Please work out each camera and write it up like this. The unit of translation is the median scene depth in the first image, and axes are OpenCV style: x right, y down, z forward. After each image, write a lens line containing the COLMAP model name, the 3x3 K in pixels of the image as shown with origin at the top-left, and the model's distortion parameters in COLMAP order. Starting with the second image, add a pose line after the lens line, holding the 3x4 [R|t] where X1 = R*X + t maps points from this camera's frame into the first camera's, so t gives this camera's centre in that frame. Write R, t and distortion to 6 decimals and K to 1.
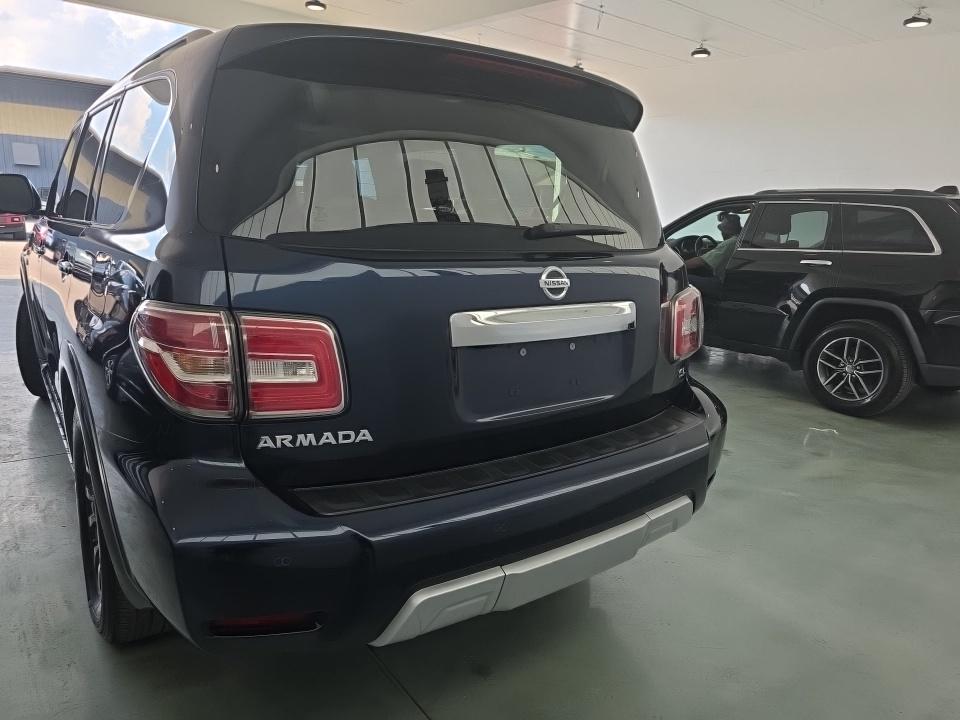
lens RADIAL K [[635.7, 0, 481.2], [0, 635.7, 354.6], [0, 0, 1]] dist [0.033486, -0.023744]
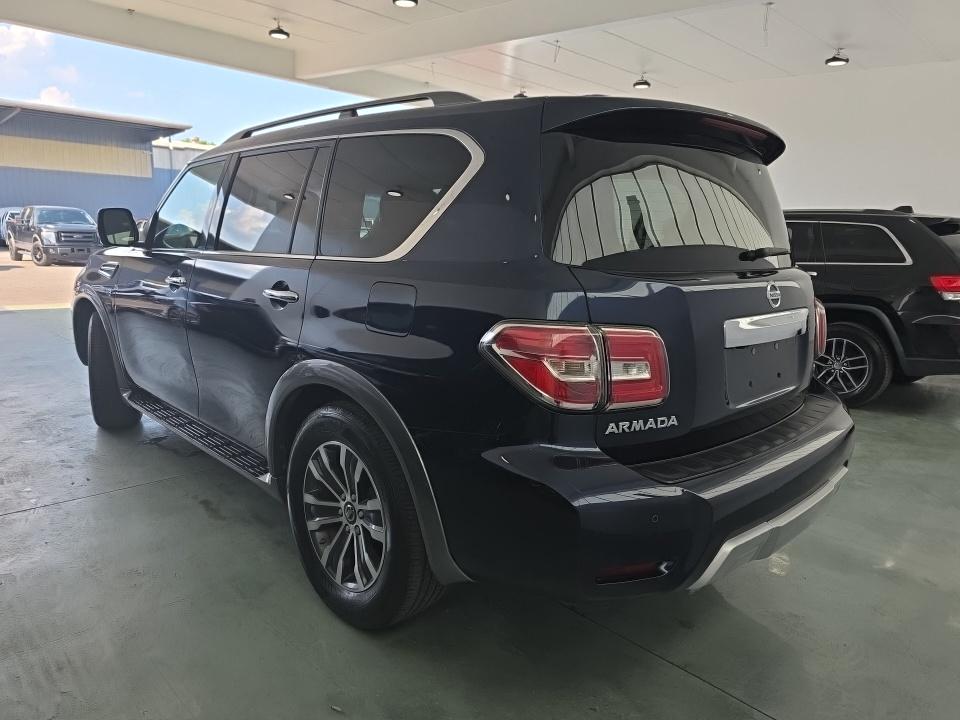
lens RADIAL K [[634.3, 0, 477.7], [0, 634.3, 356.6], [0, 0, 1]] dist [0.001139, -0.001691]
pose [[0.992688, -0.040974, 0.113542, -0.612779], [0.043872, 0.998769, -0.023139, 0.012491], [-0.112454, 0.027951, 0.993264, -0.166107]]
